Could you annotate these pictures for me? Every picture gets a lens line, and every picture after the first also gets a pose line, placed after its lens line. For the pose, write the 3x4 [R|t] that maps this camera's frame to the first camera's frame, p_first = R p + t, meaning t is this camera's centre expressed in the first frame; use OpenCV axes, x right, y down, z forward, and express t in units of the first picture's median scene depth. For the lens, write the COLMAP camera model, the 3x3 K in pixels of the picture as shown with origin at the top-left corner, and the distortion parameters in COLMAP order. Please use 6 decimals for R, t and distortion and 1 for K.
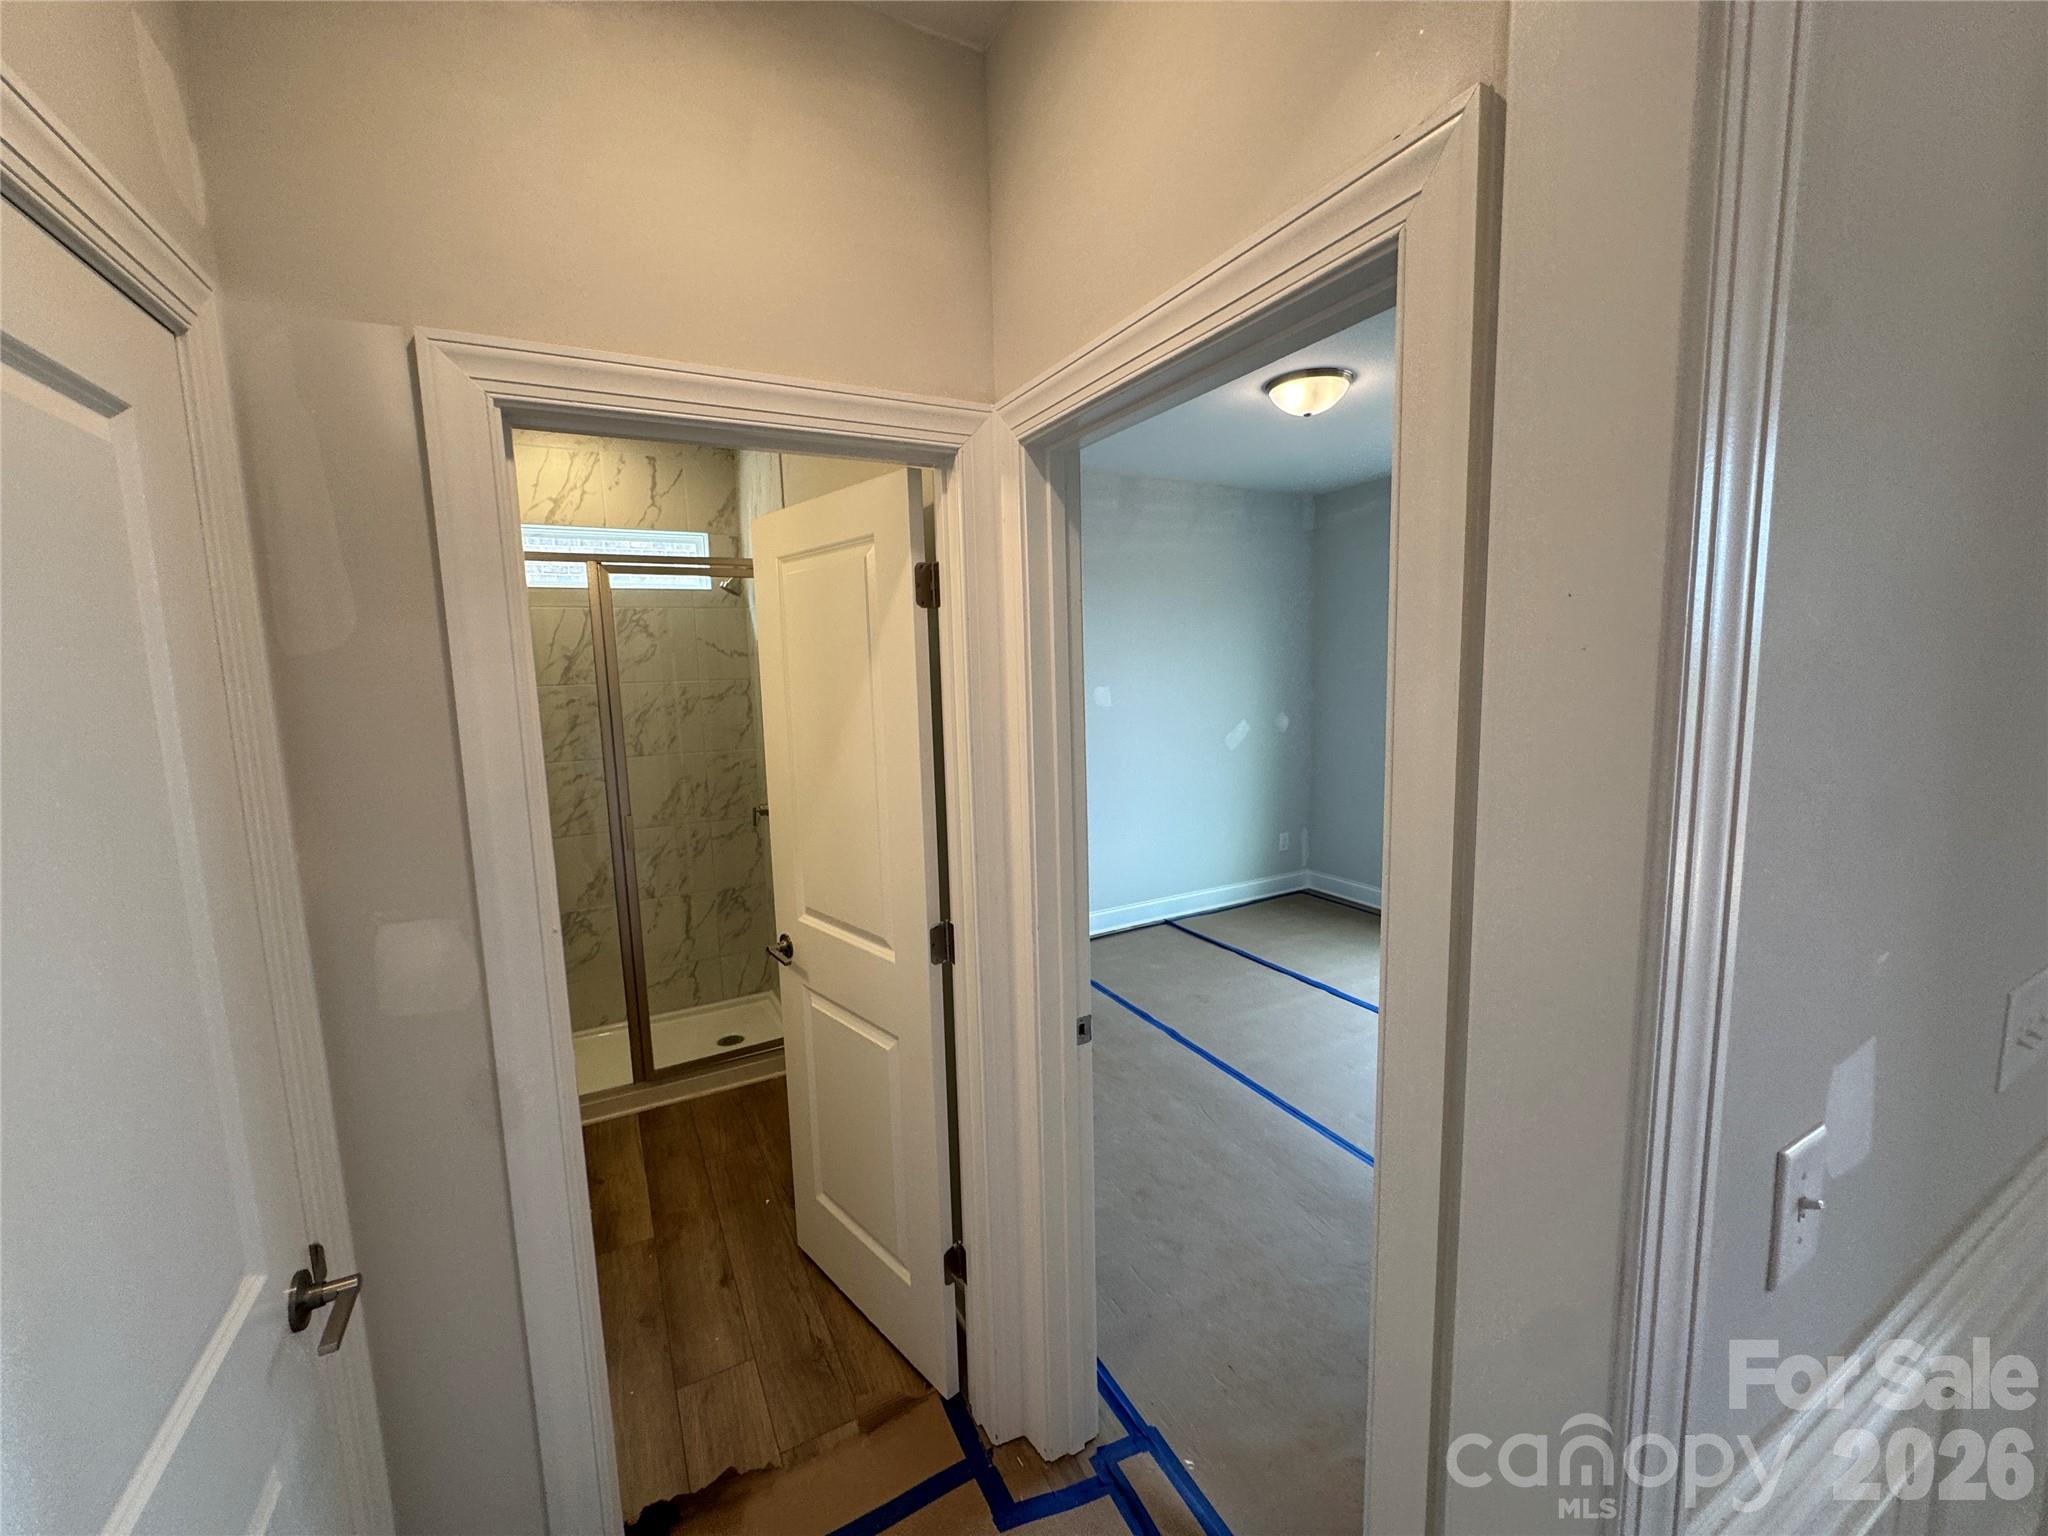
lens RADIAL K [[811.3, 0, 1017.8], [0, 811.3, 766.4], [0, 0, 1]] dist [-0.004422, 0.000183]
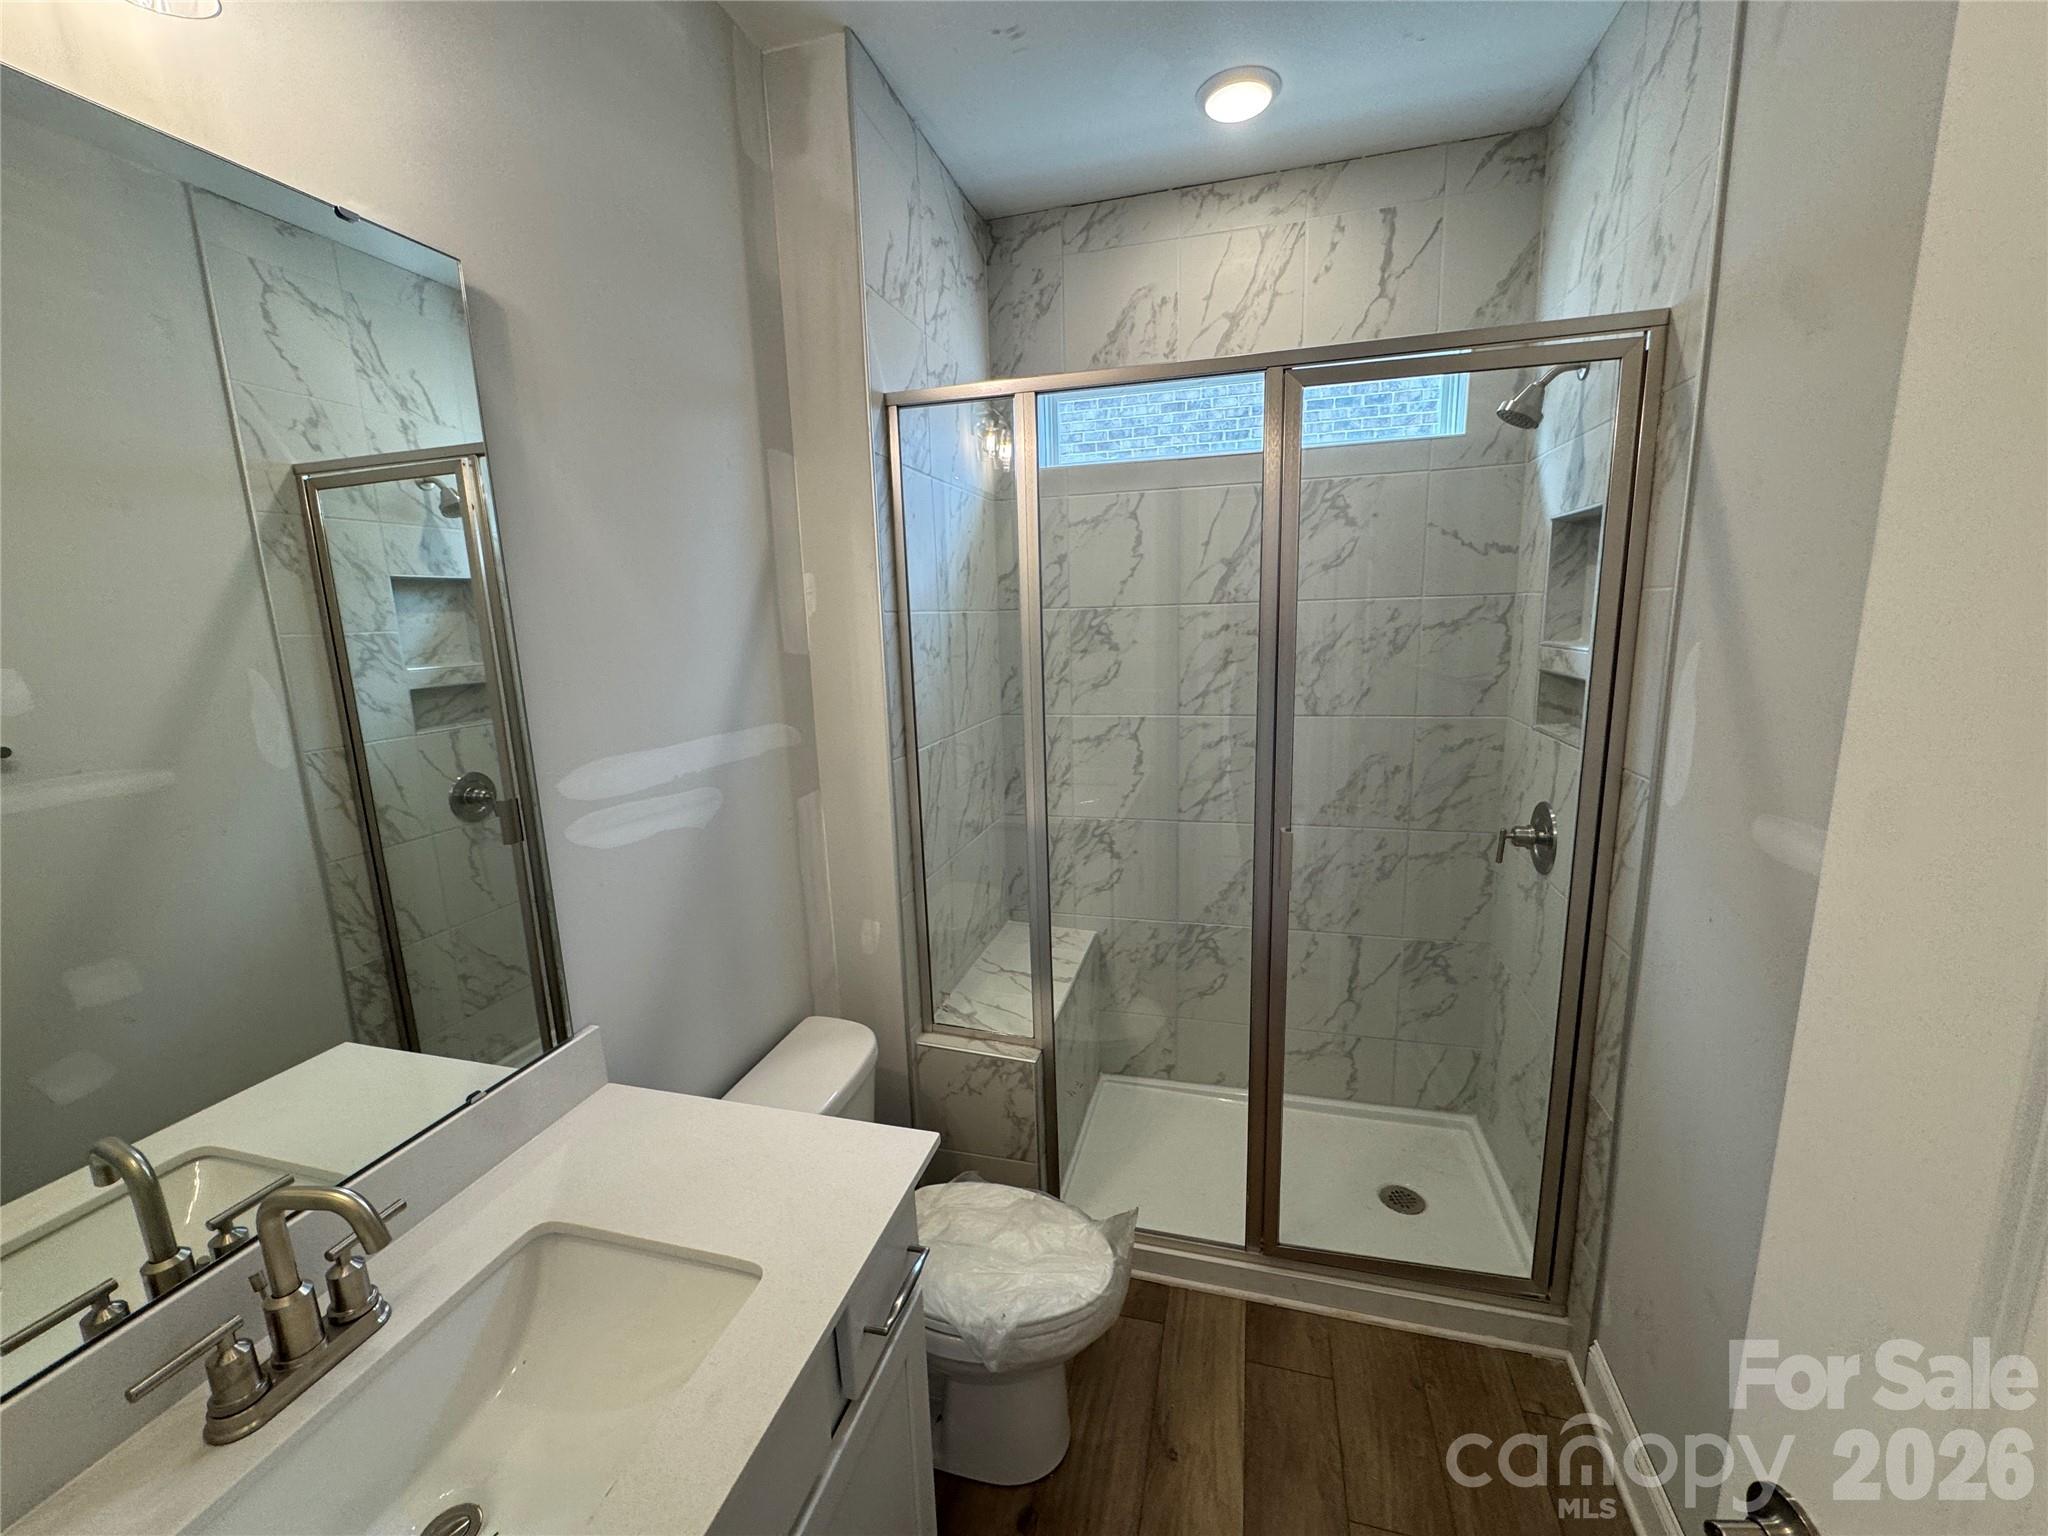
lens RADIAL K [[811.3, 0, 1024.2], [0, 811.3, 762.1], [0, 0, 1]] dist [-0.004422, 0.000183]
pose [[0.721433, 0.121779, -0.681692, -0.186073], [-0.082721, 0.992522, 0.089763, -0.014704], [0.687526, -0.008368, 0.726112, 0.371835]]
